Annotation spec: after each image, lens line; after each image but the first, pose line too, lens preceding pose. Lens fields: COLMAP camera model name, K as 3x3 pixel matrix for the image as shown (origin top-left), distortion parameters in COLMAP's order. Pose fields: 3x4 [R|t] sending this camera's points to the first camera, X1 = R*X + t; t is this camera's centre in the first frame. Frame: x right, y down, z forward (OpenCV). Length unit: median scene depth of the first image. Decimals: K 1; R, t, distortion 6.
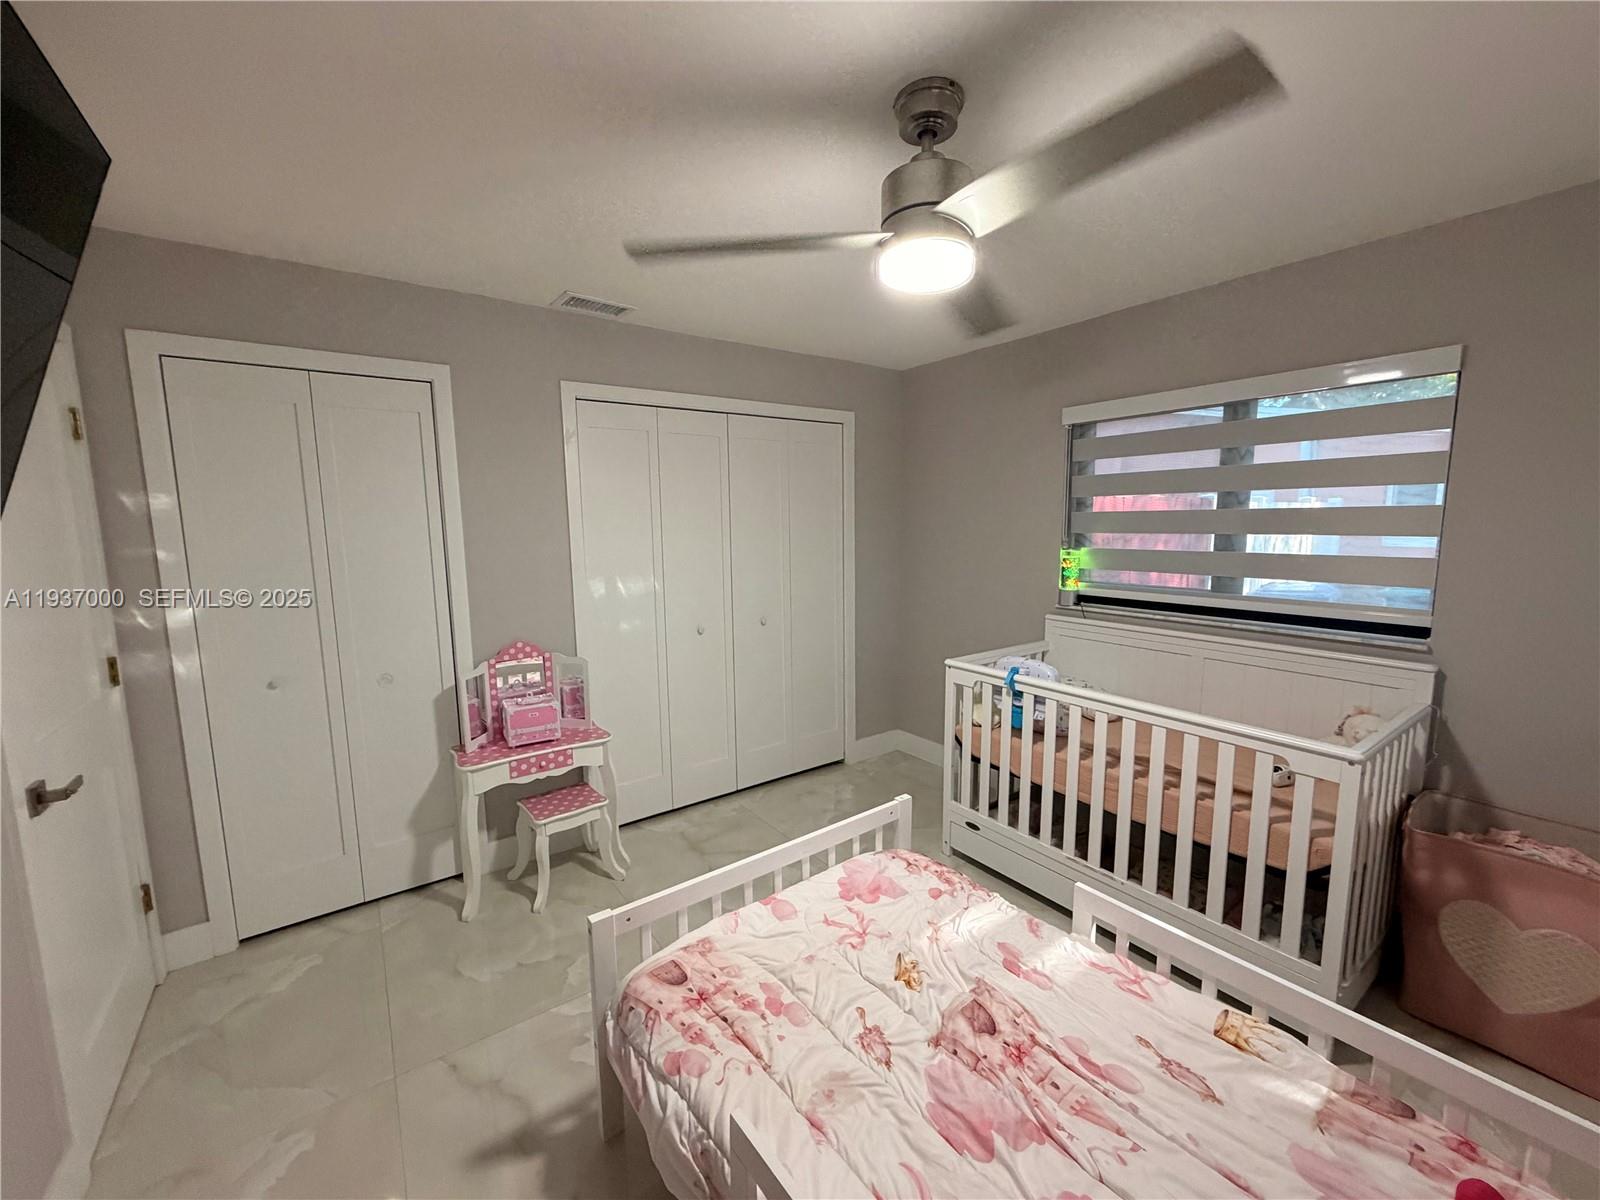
lens RADIAL K [[637.5, 0, 796.7], [0, 637.5, 602.1], [0, 0, 1]] dist [-0.000412, 0.000279]
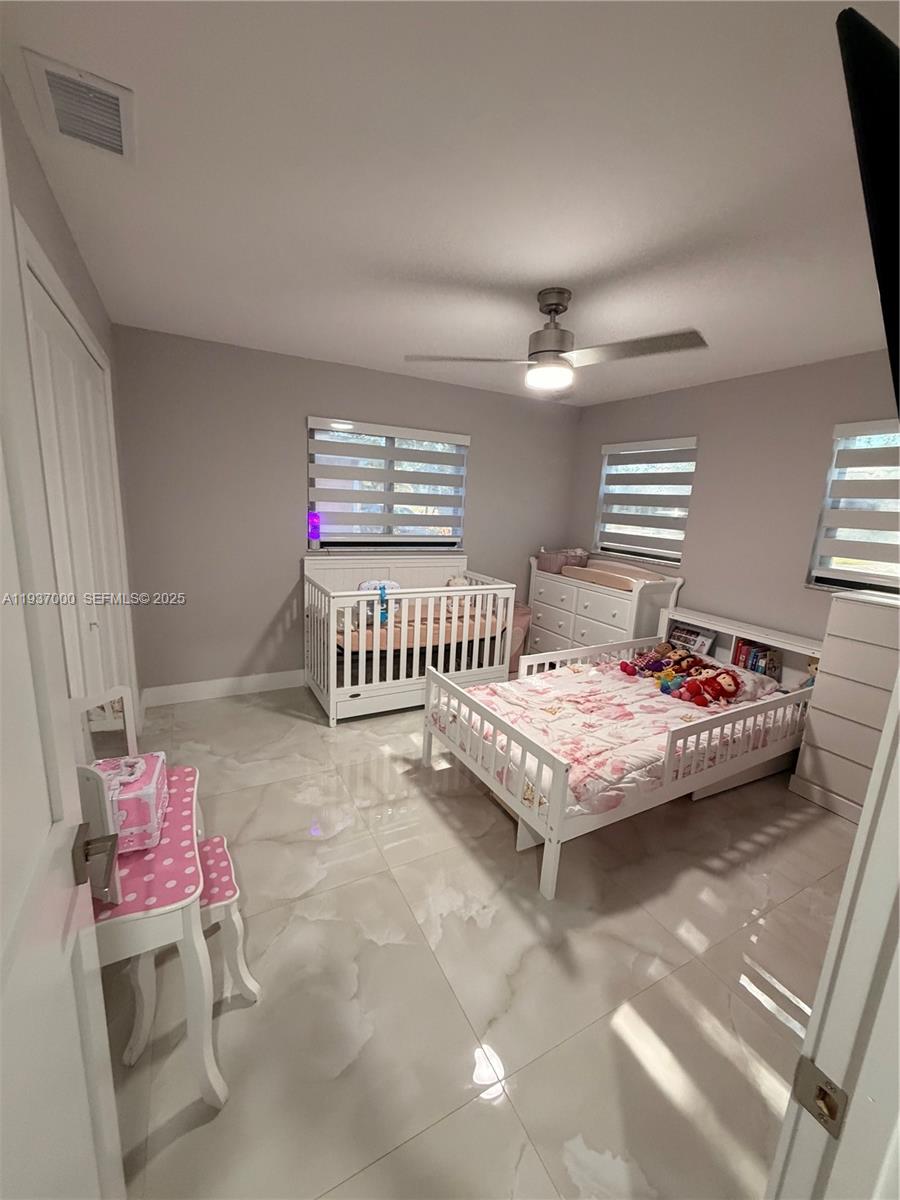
lens RADIAL K [[478.2, 0, 449.5], [0, 478.2, 596.7], [0, 0, 1]] dist [-0.000412, 0.000279]
pose [[0.116975, -0.184325, 0.975880, -0.967153], [0.071373, 0.981645, 0.176859, -0.089239], [-0.990567, 0.048963, 0.127984, 0.757763]]
